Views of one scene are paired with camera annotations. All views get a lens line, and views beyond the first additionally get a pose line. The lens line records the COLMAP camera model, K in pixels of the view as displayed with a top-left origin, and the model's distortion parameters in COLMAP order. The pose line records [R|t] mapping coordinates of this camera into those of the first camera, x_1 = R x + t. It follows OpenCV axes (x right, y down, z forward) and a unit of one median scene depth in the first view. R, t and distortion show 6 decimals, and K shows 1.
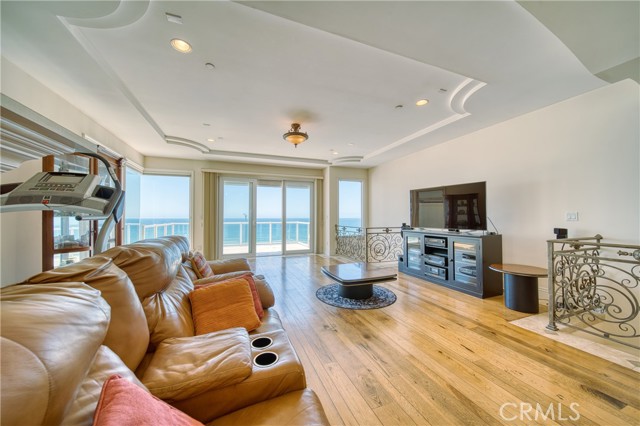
lens RADIAL K [[229.1, 0, 322.1], [0, 229.1, 213.3], [0, 0, 1]] dist [0.000736, -0.000008]
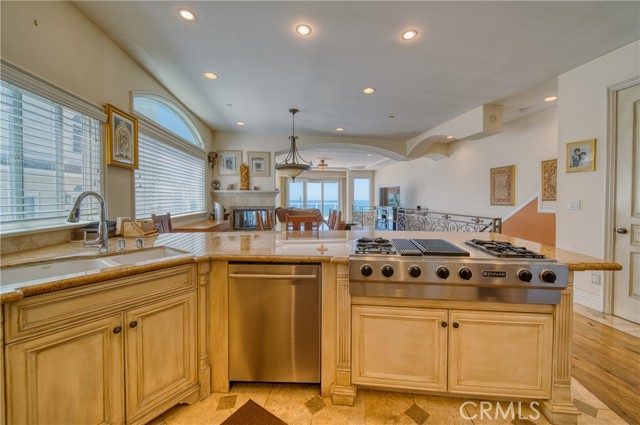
lens RADIAL K [[240.5, 0, 334.5], [0, 240.5, 204.8], [0, 0, 1]] dist [-0.000041, -0.000090]
pose [[0.983749, 0.007546, -0.179390, 0.278462], [-0.000163, 0.999154, 0.041137, -0.027436], [0.179548, -0.040439, 0.982918, -0.863080]]
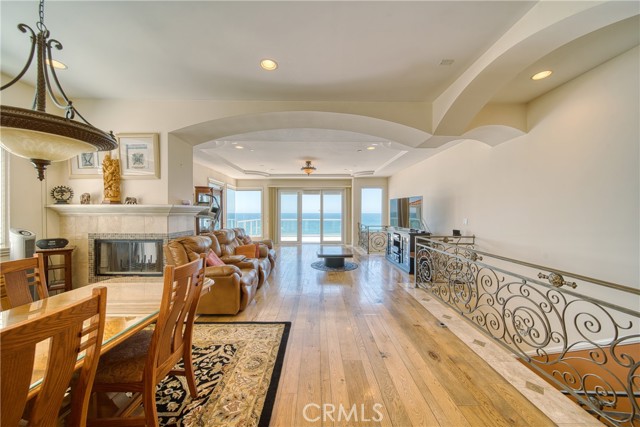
lens RADIAL K [[229.1, 0, 322.1], [0, 229.1, 213.8], [0, 0, 1]] dist [0.000736, -0.000008]
pose [[0.939644, 0.005595, -0.342108, 0.343484], [0.002801, 0.999707, 0.024042, -0.036097], [0.342143, -0.023549, 0.939353, -0.324340]]
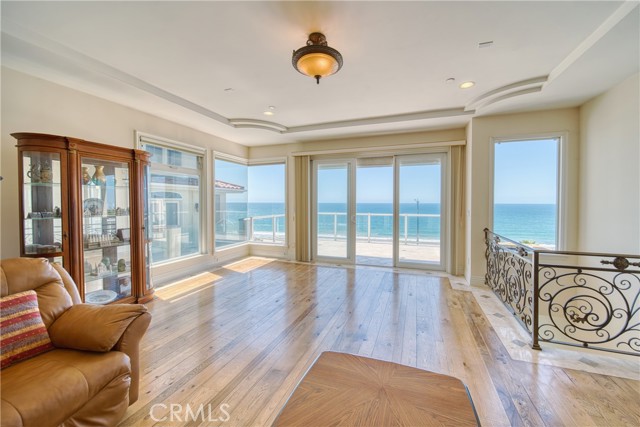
lens RADIAL K [[240.5, 0, 334.5], [0, 240.5, 205.8], [0, 0, 1]] dist [-0.000041, -0.000090]
pose [[0.766783, 0.013596, -0.641762, 0.162541], [0.007940, 0.999498, 0.030663, -0.023201], [0.641857, -0.028607, 0.766290, 0.395428]]
